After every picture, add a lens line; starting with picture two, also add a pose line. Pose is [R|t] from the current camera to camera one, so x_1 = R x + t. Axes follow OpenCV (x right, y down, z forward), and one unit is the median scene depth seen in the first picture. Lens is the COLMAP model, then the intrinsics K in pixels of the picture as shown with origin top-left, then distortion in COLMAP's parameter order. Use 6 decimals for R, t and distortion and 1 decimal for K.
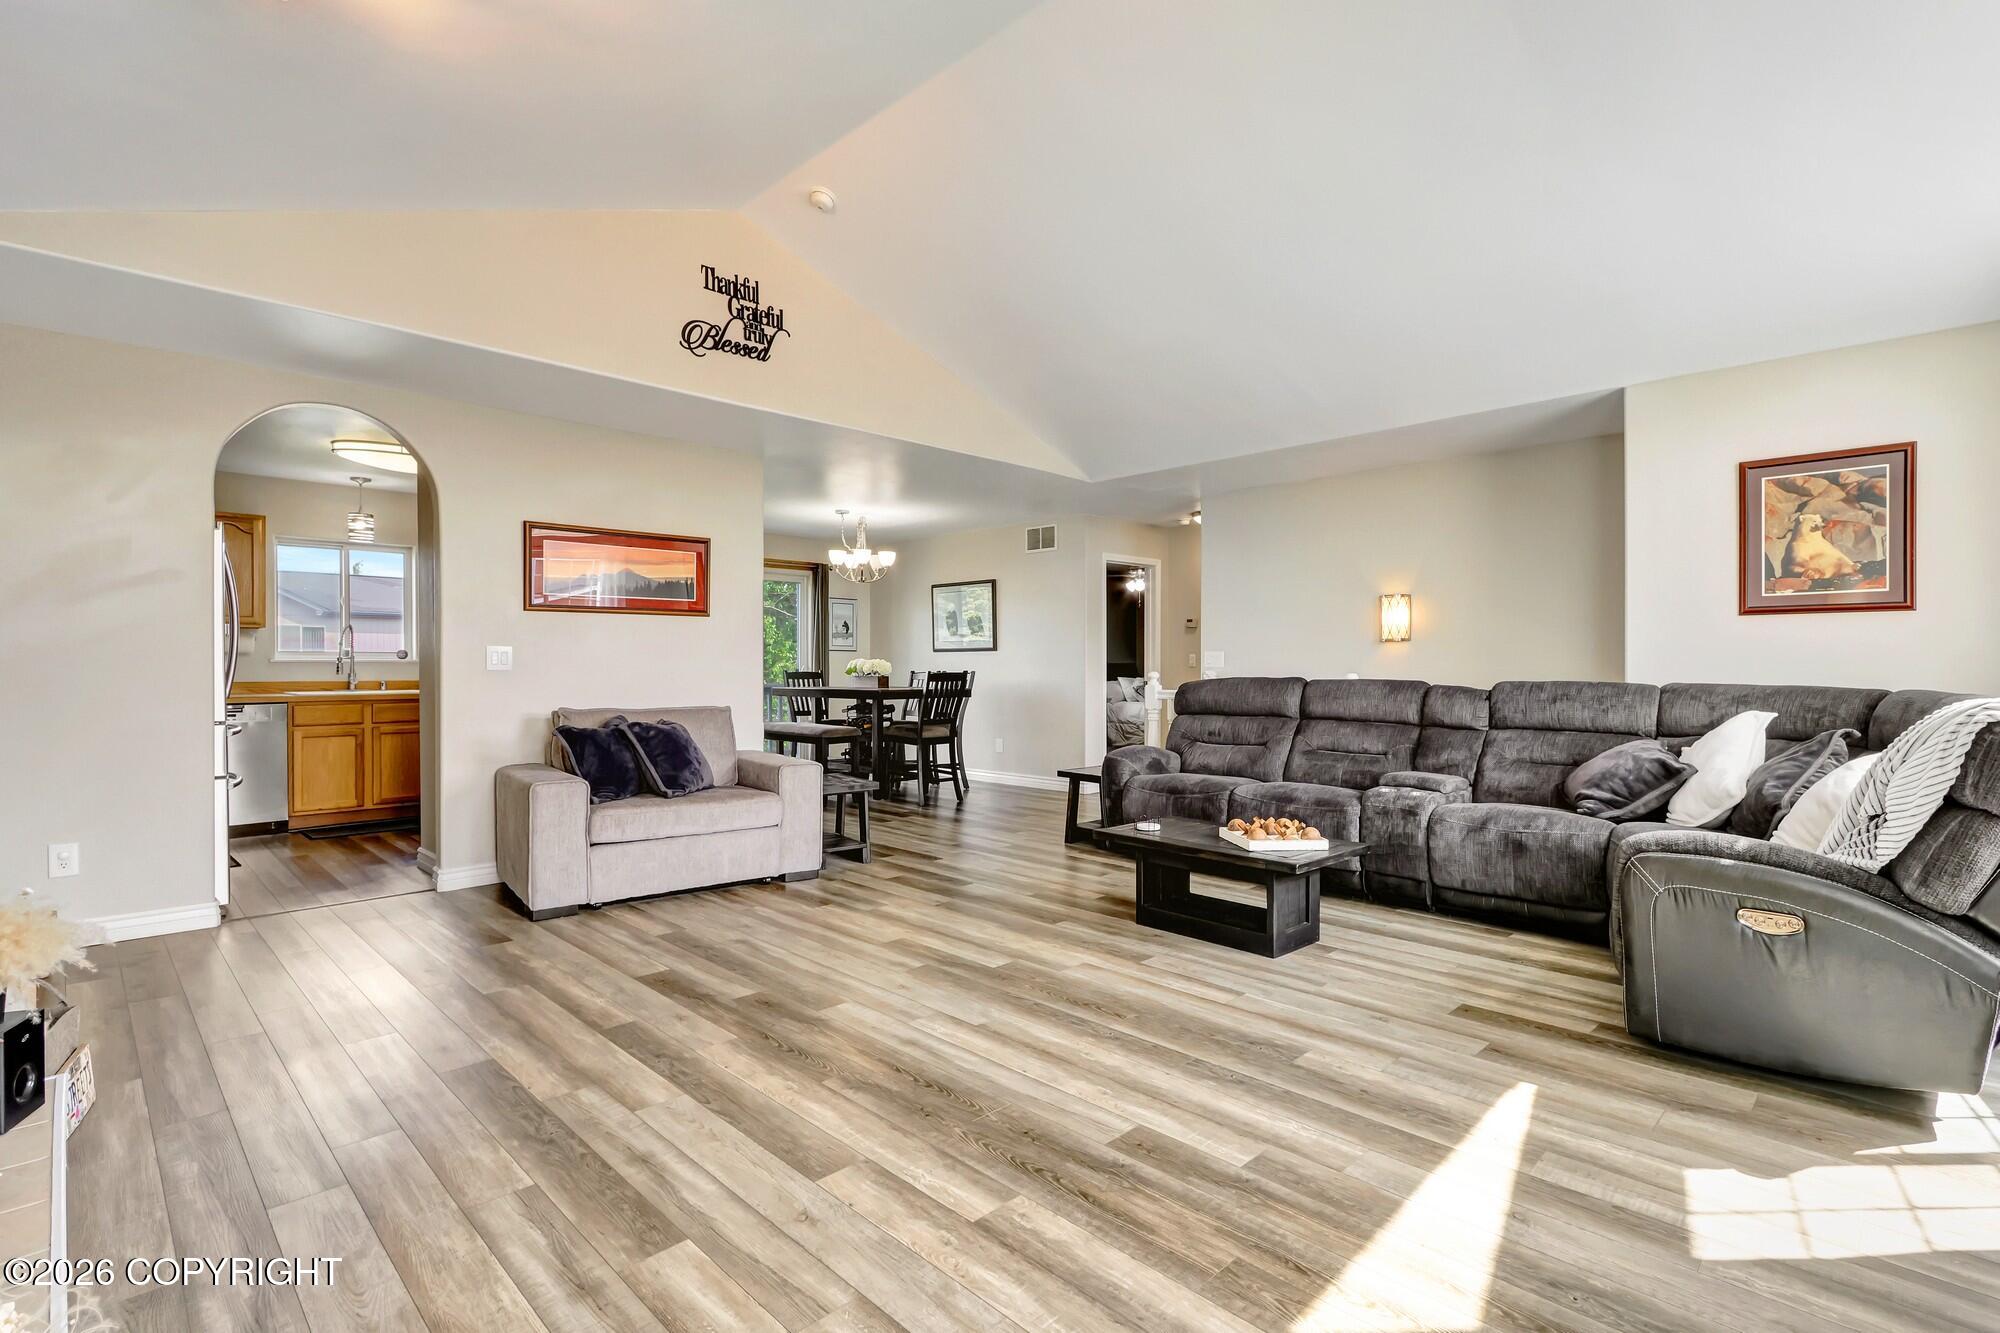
lens RADIAL K [[941.1, 0, 1011.1], [0, 941.1, 655.5], [0, 0, 1]] dist [0.001444, -0.000354]
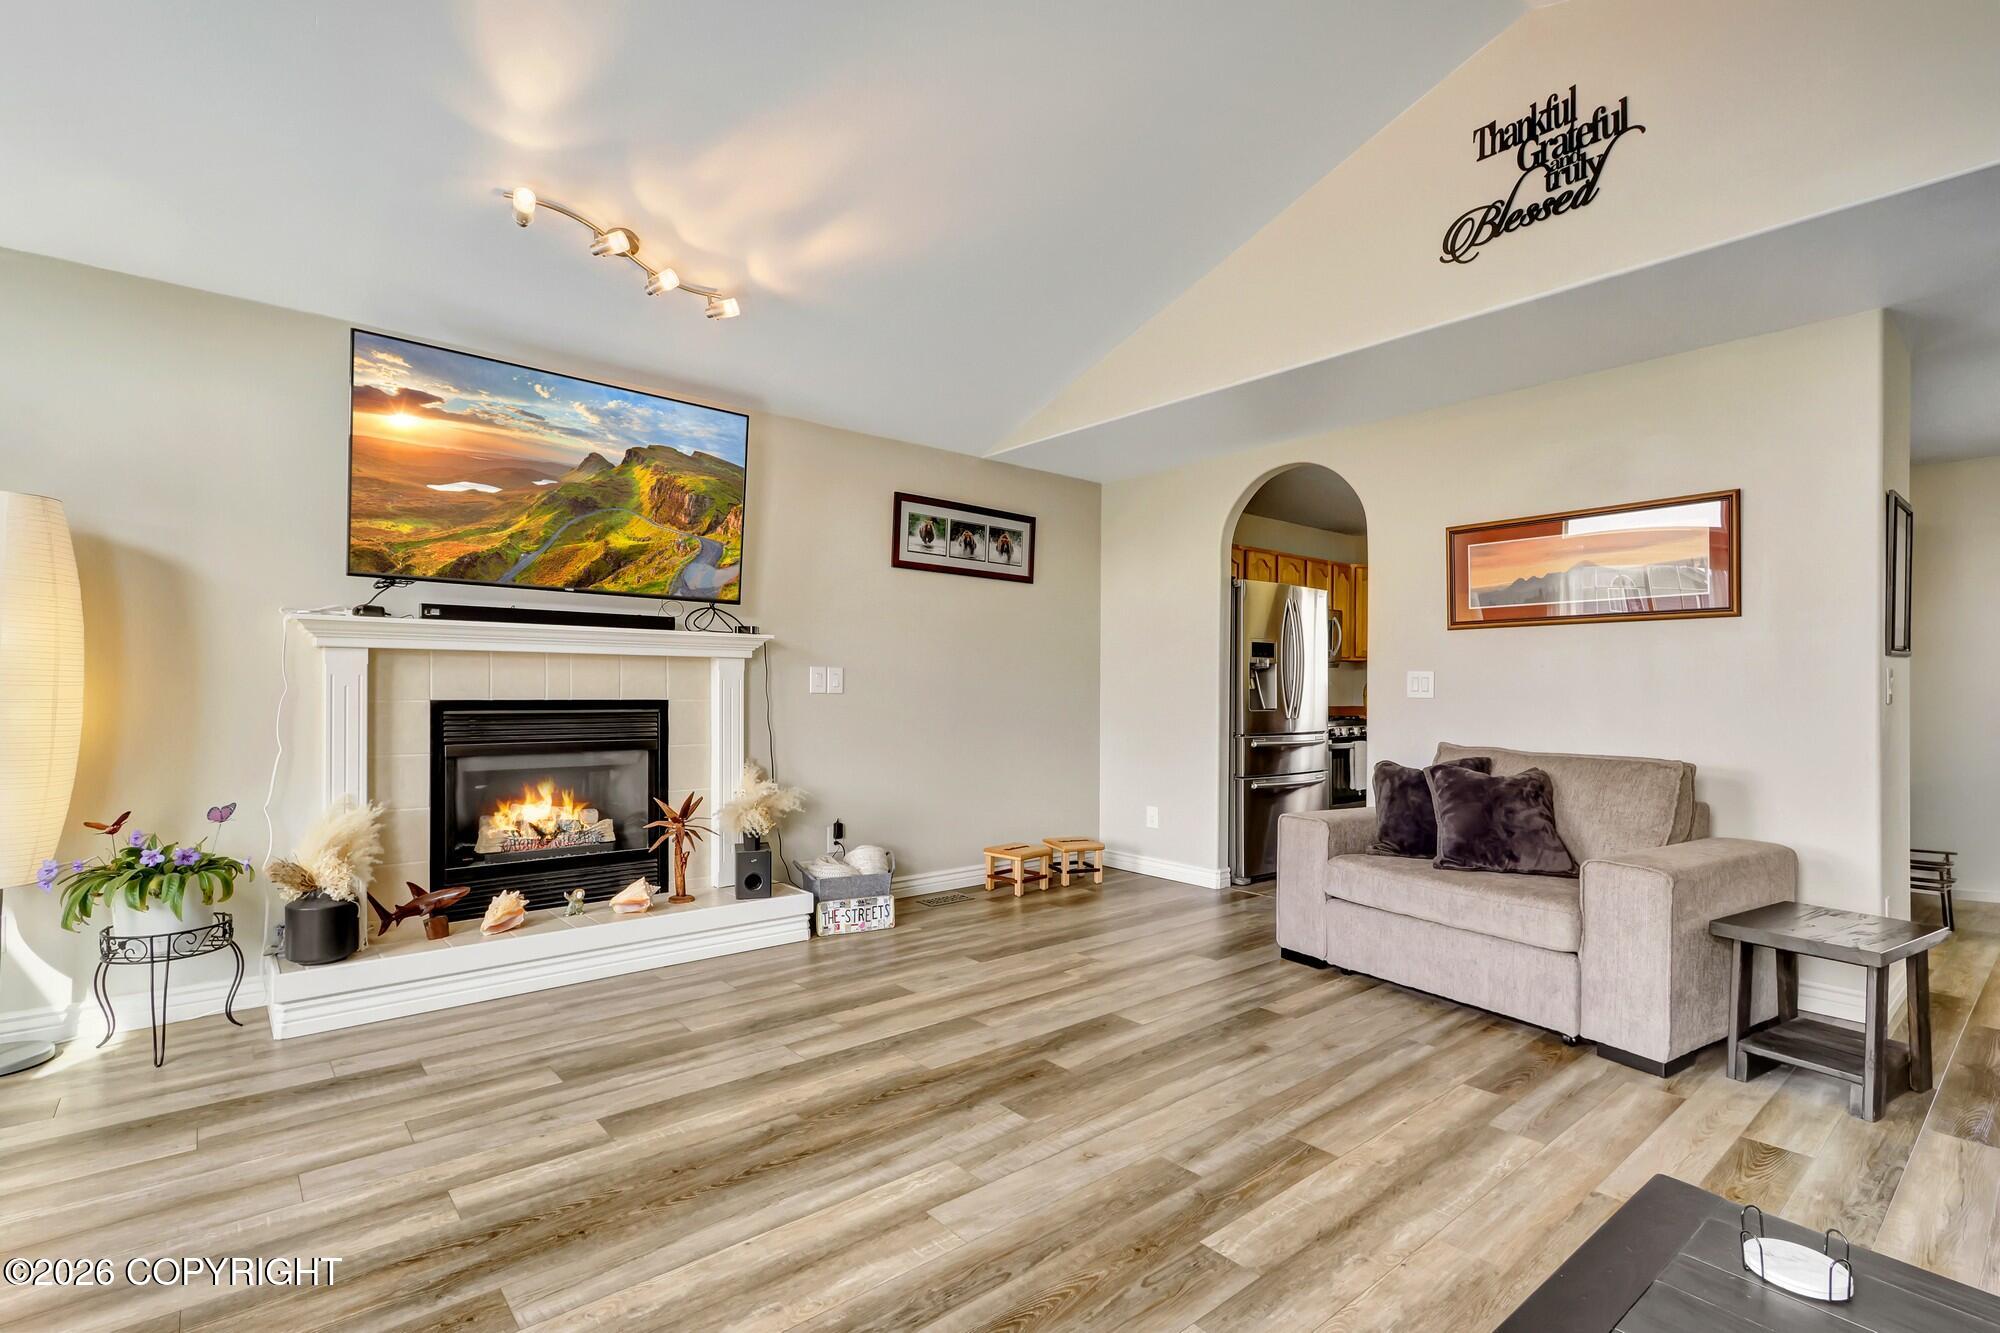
lens RADIAL K [[925.2, 0, 1002.1], [0, 925.2, 677.7], [0, 0, 1]] dist [0.001686, 0.000047]
pose [[-0.081439, -0.012566, -0.996599, 0.461185], [-0.000477, 0.999921, -0.012568, 0.011149], [0.996678, -0.000548, -0.081438, 0.811908]]
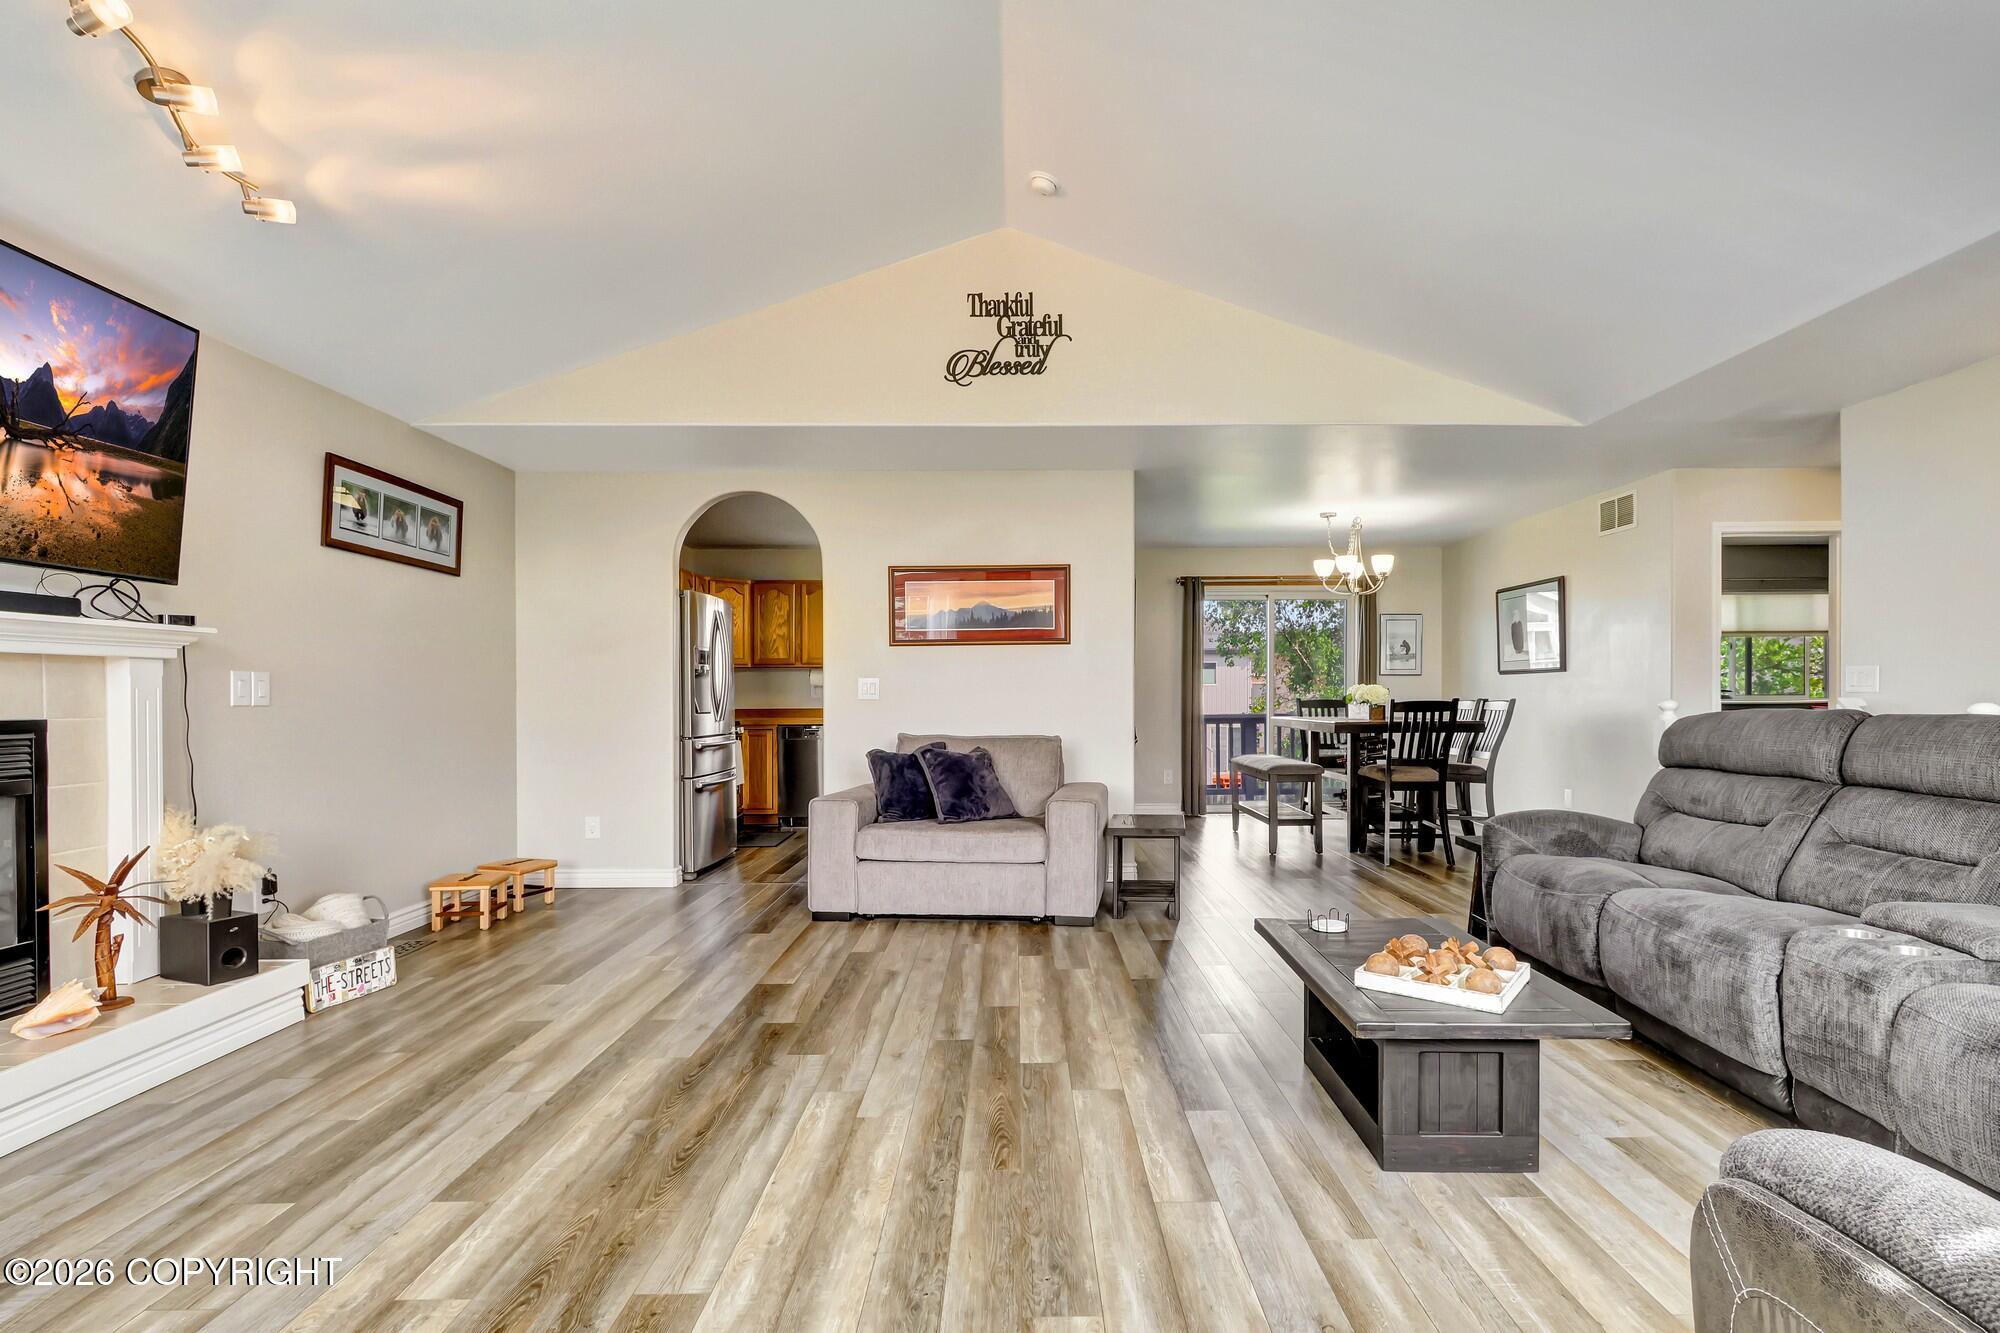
lens RADIAL K [[968.3, 0, 1032.8], [0, 968.3, 674.5], [0, 0, 1]] dist [0.023374, -0.016464]
pose [[0.717910, -0.017617, -0.695913, 0.505013], [0.010779, 0.999841, -0.014190, 0.007628], [0.696052, 0.002686, 0.717986, 0.353843]]
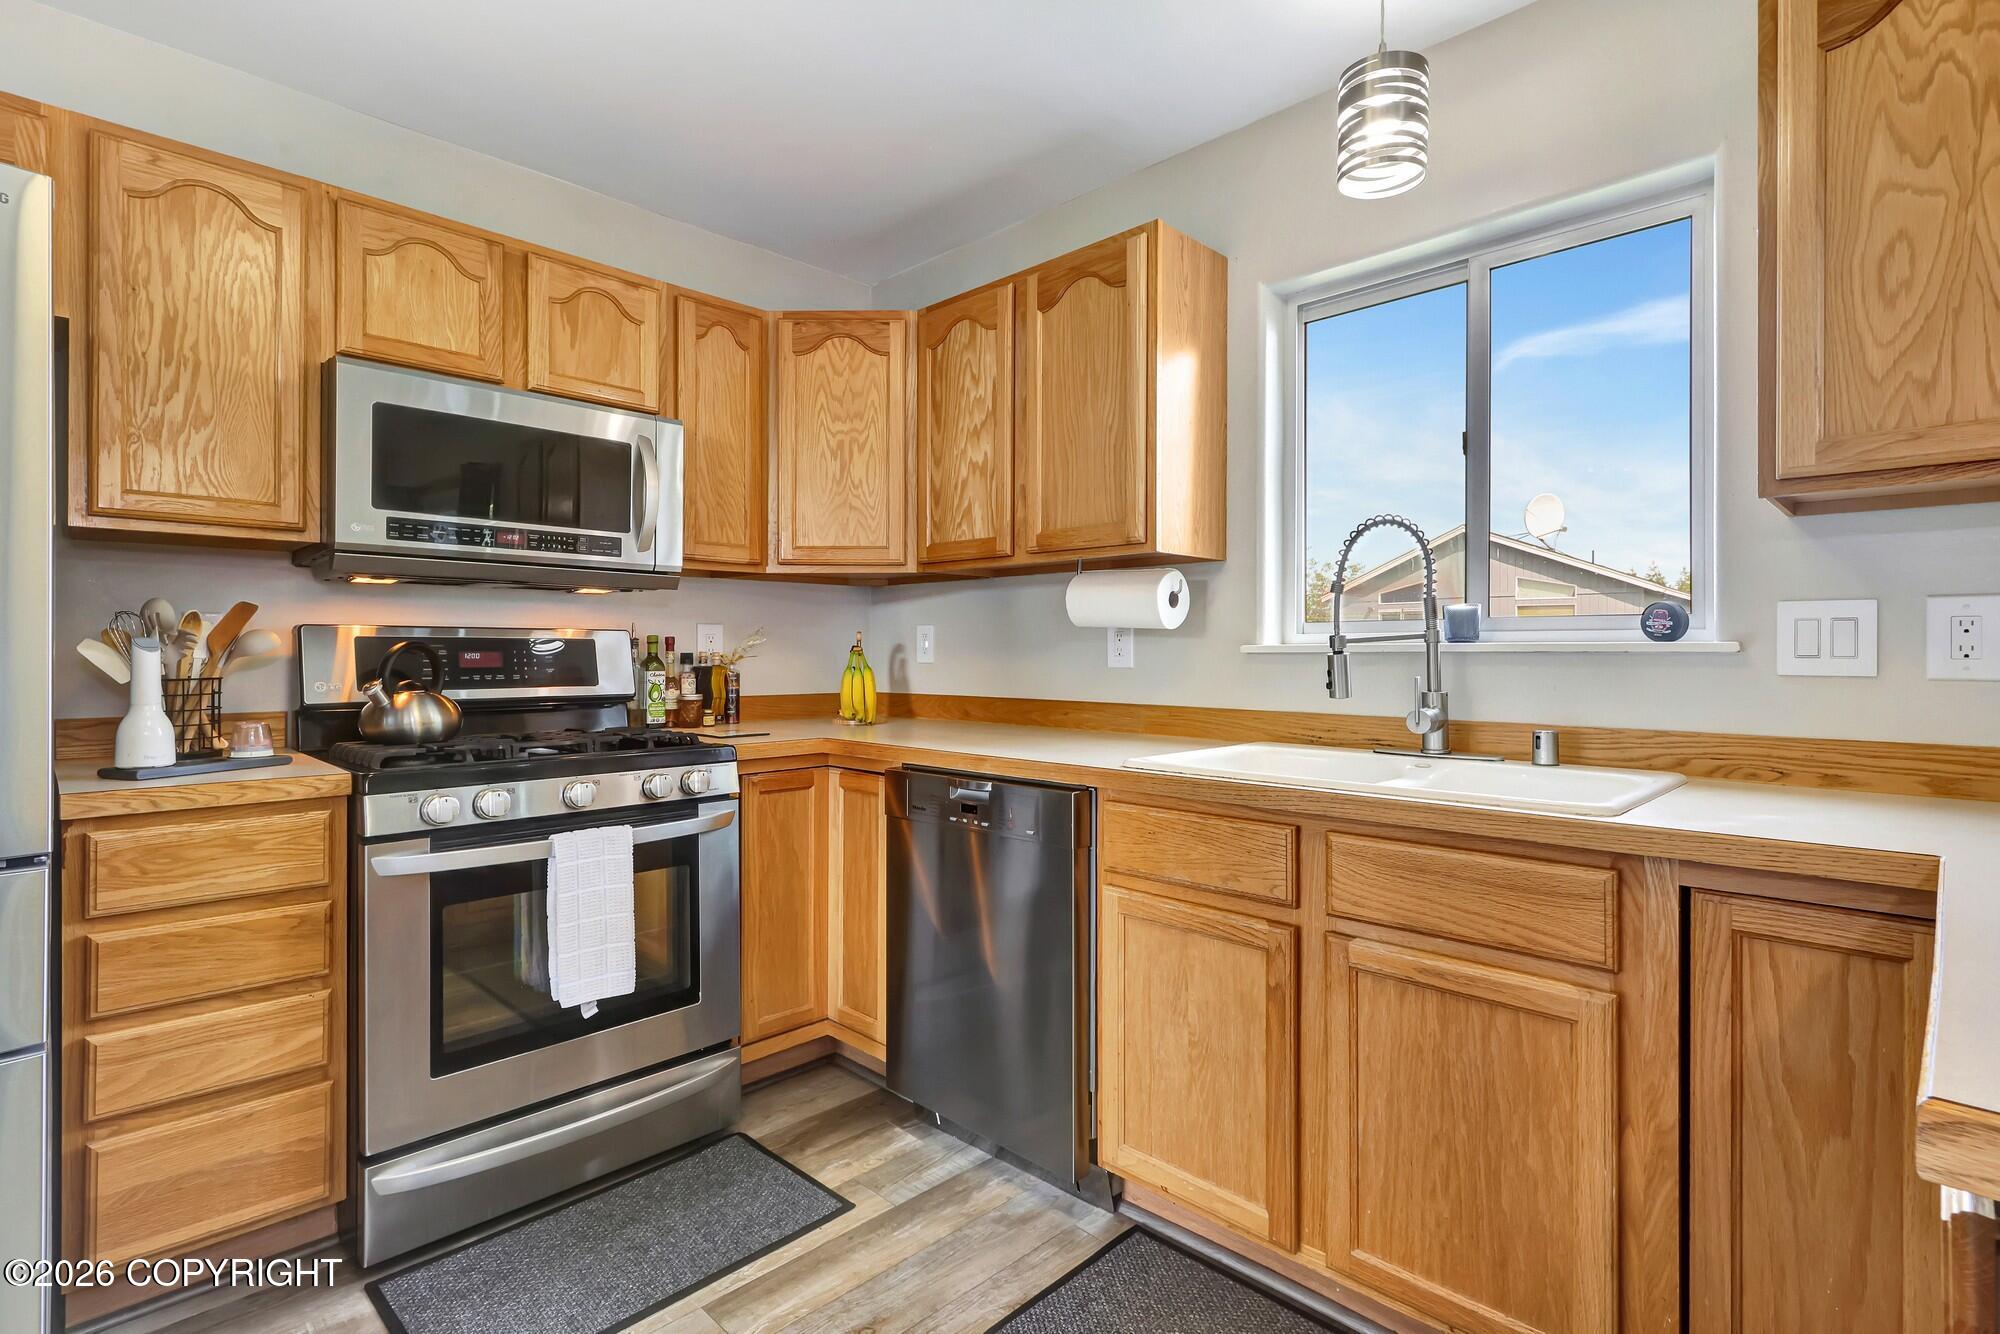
lens RADIAL K [[924.1, 0, 1008.0], [0, 924.1, 647.0], [0, 0, 1]] dist [-0.001109, -0.000904]
pose [[-0.014284, -0.007580, -0.999869, -0.728126], [0.002302, 0.999968, -0.007614, 0.011796], [0.999895, -0.002411, -0.014266, 1.502288]]
